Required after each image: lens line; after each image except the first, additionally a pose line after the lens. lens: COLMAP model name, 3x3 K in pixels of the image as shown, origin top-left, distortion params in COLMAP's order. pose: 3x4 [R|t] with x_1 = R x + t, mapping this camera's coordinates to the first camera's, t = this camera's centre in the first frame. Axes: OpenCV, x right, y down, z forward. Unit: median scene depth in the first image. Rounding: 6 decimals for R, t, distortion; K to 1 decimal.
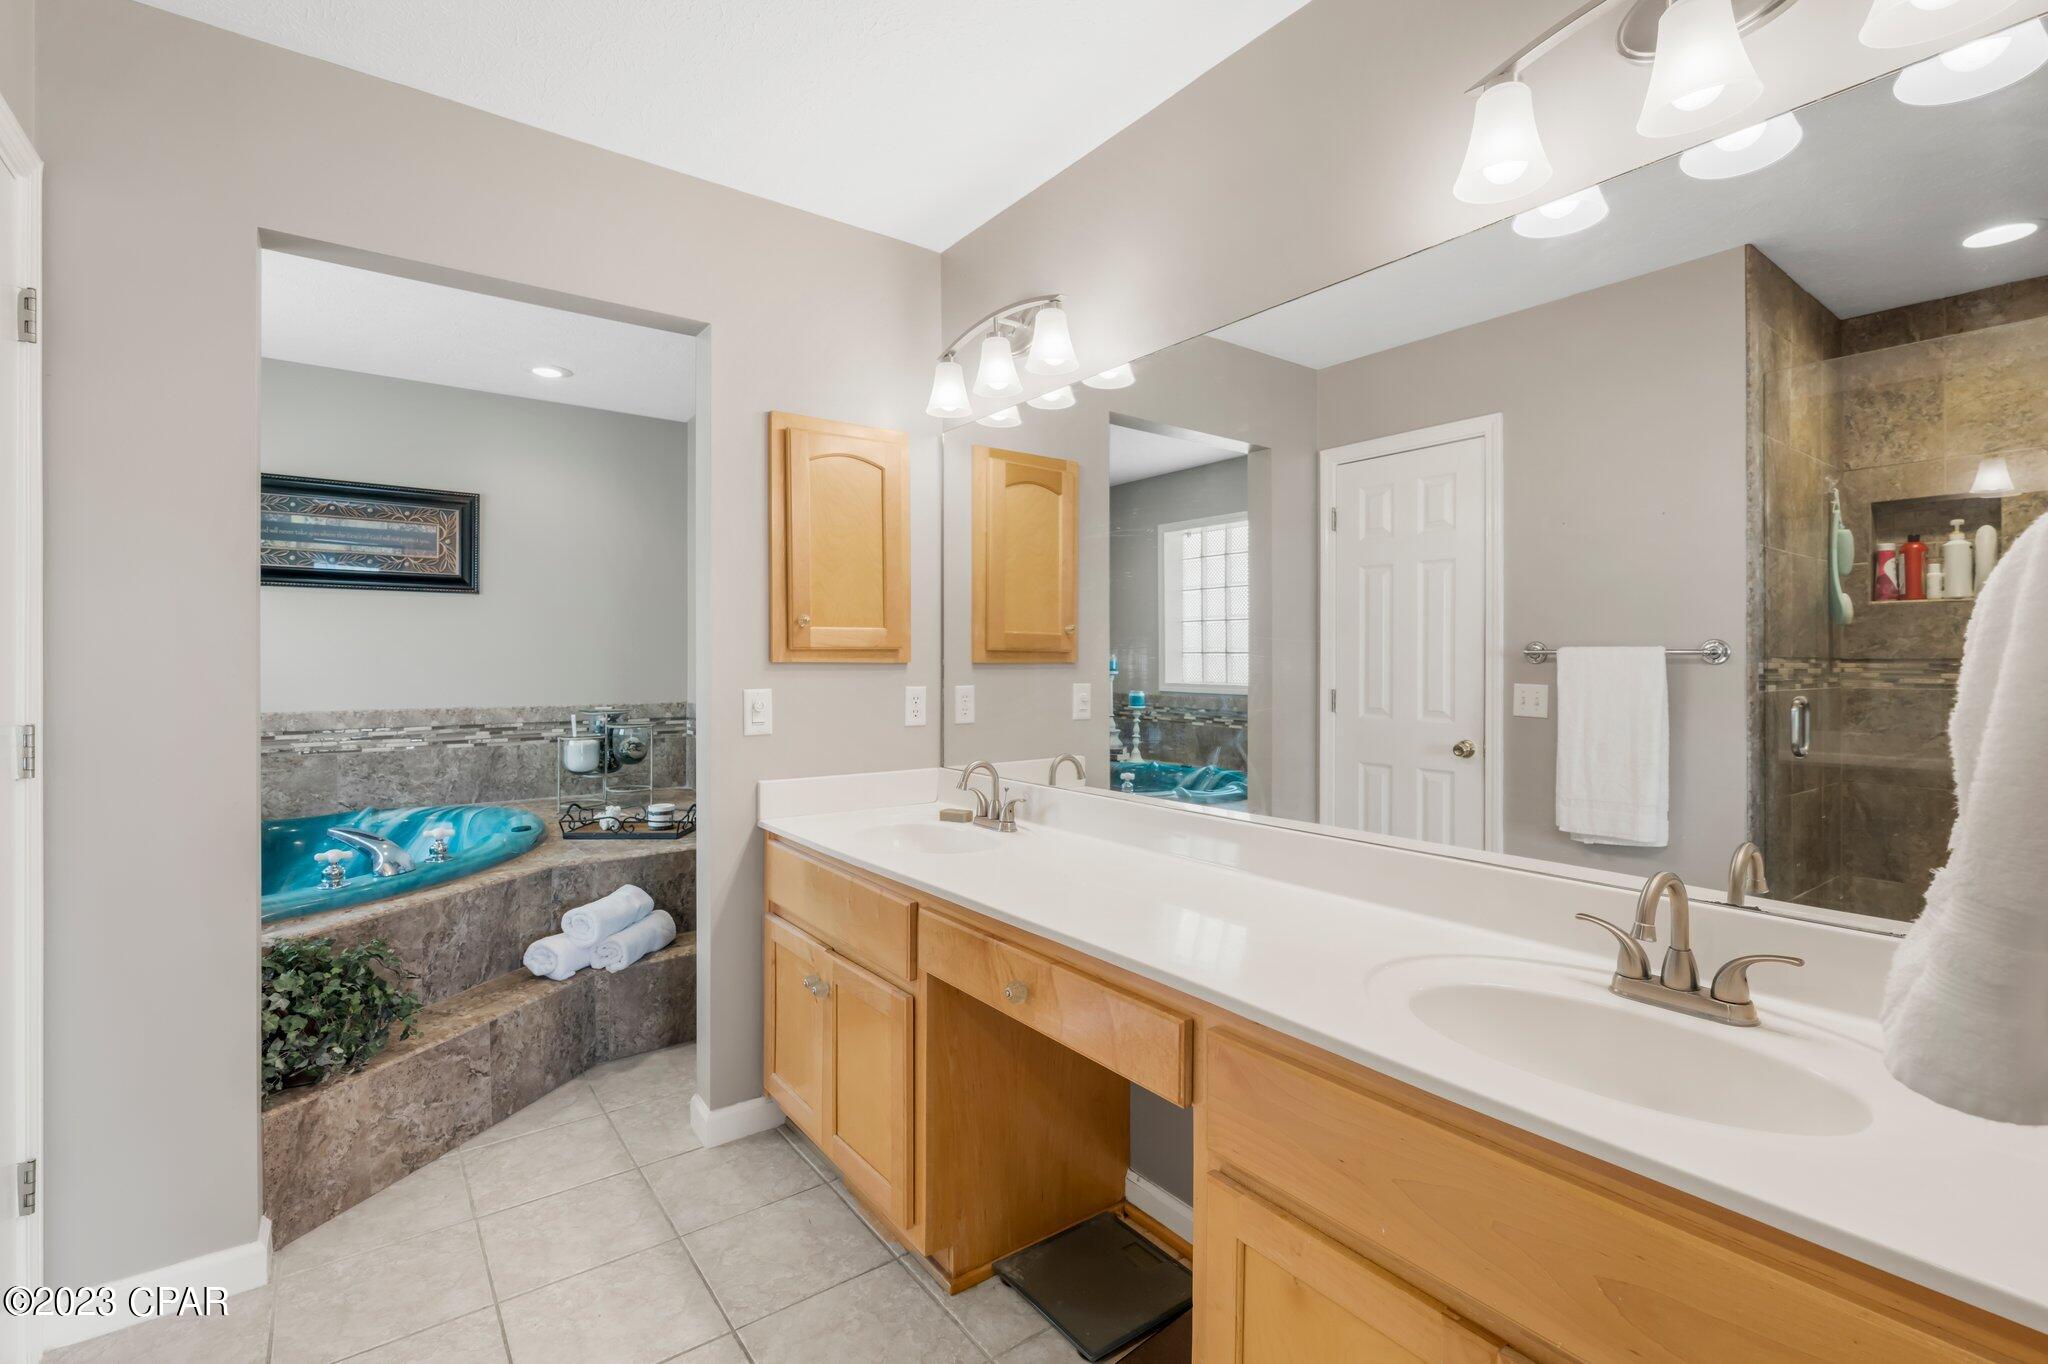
lens RADIAL K [[912.2, 0, 1025.7], [0, 912.2, 667.3], [0, 0, 1]] dist [0.001048, -0.000573]
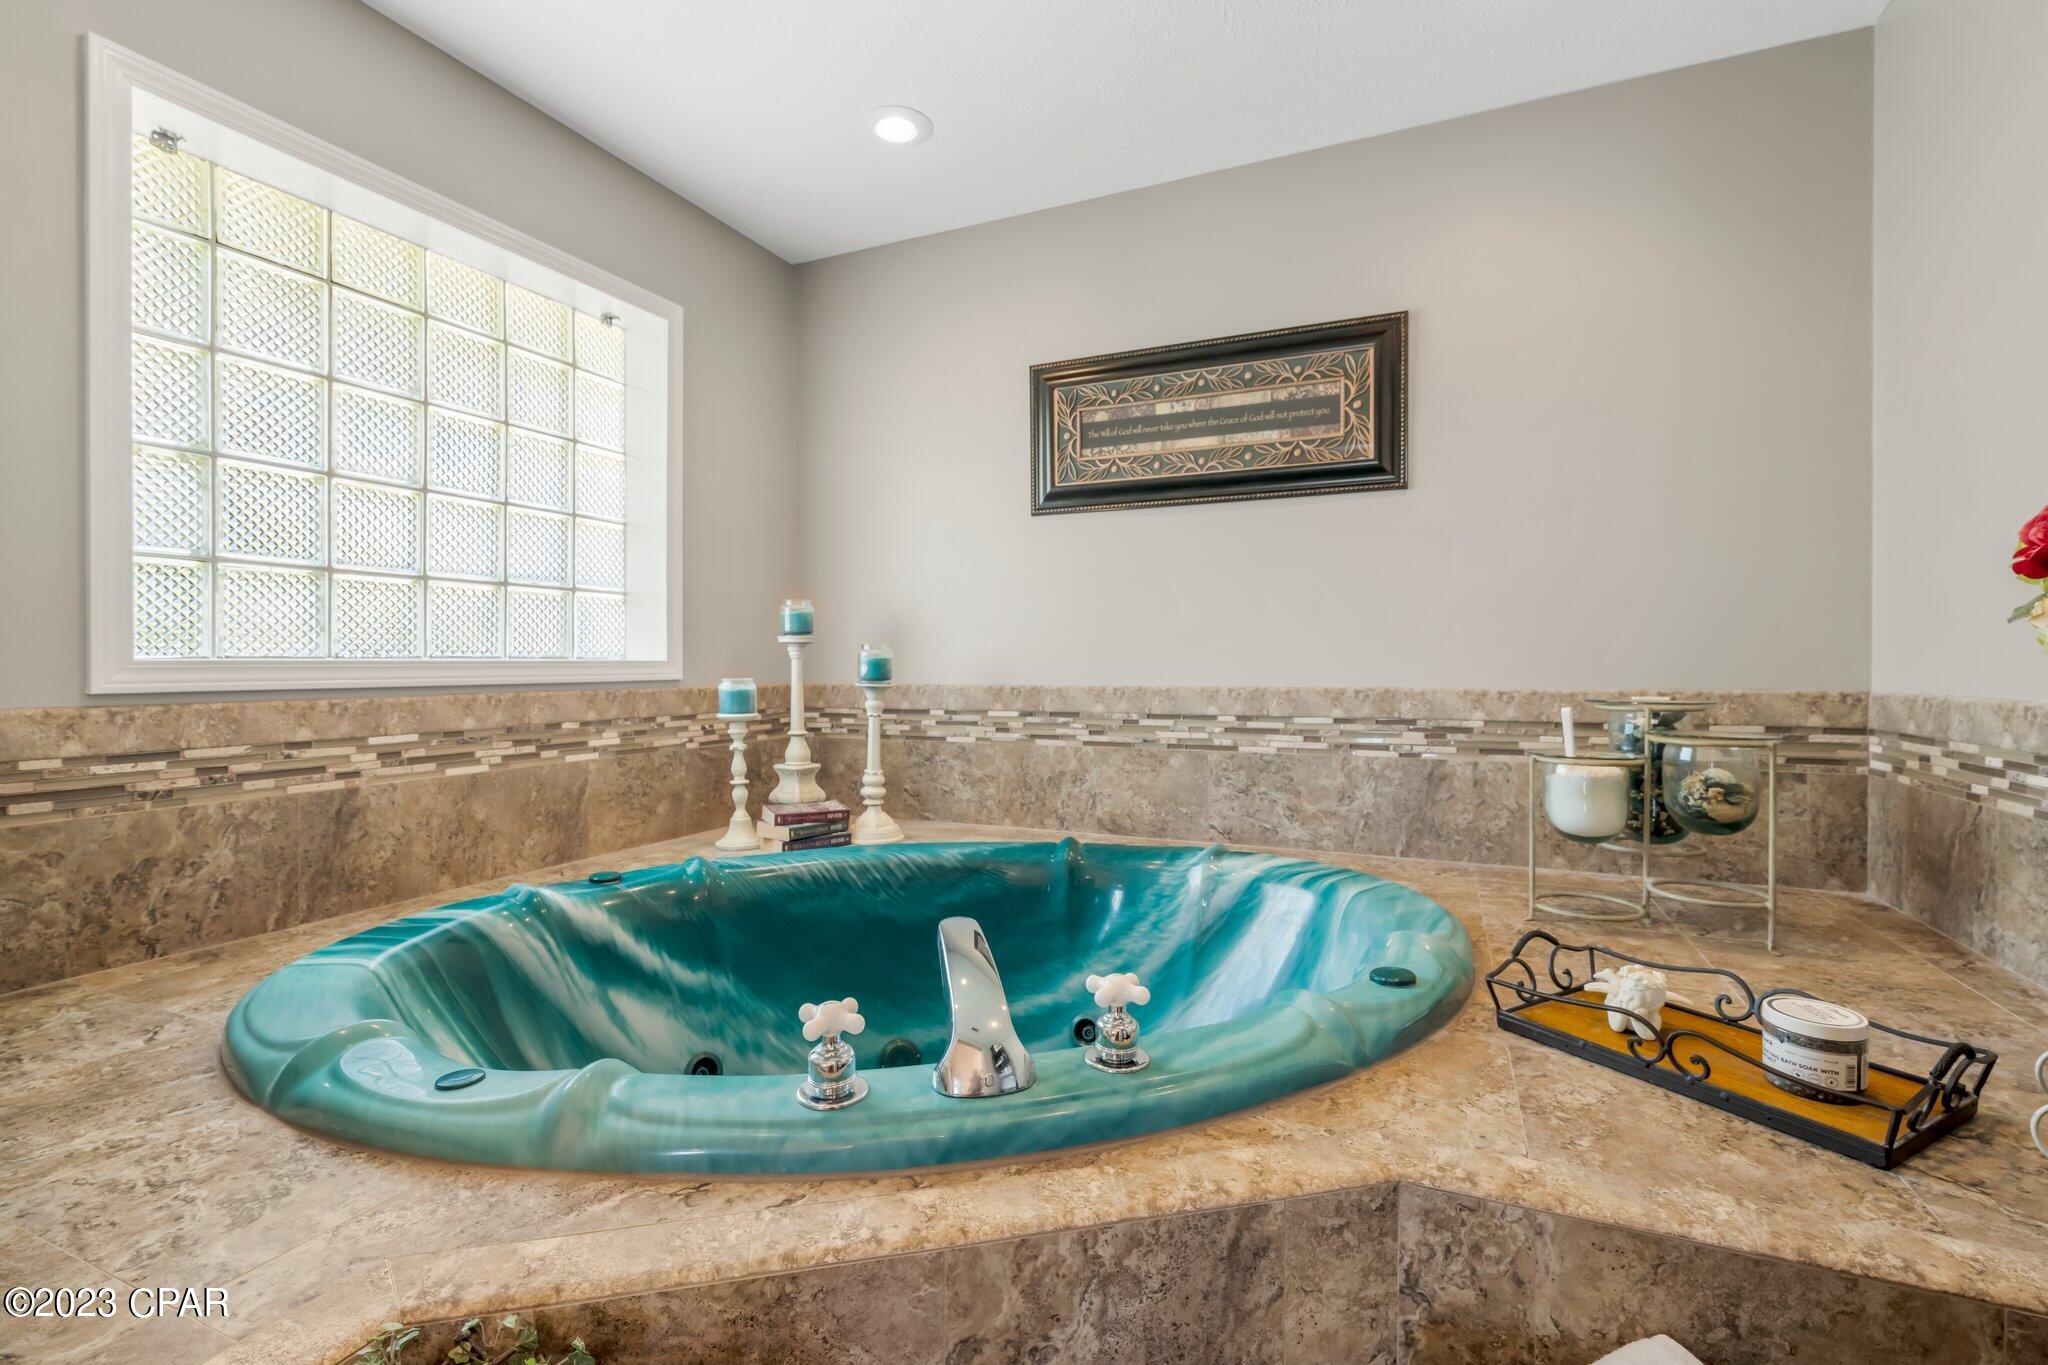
lens RADIAL K [[912.2, 0, 1027.7], [0, 912.2, 667.5], [0, 0, 1]] dist [0.001048, -0.000573]
pose [[0.482656, 0.001552, -0.875809, -0.224613], [-0.002662, 0.999996, 0.000305, 0.032306], [0.875806, 0.002184, 0.482659, 0.539226]]
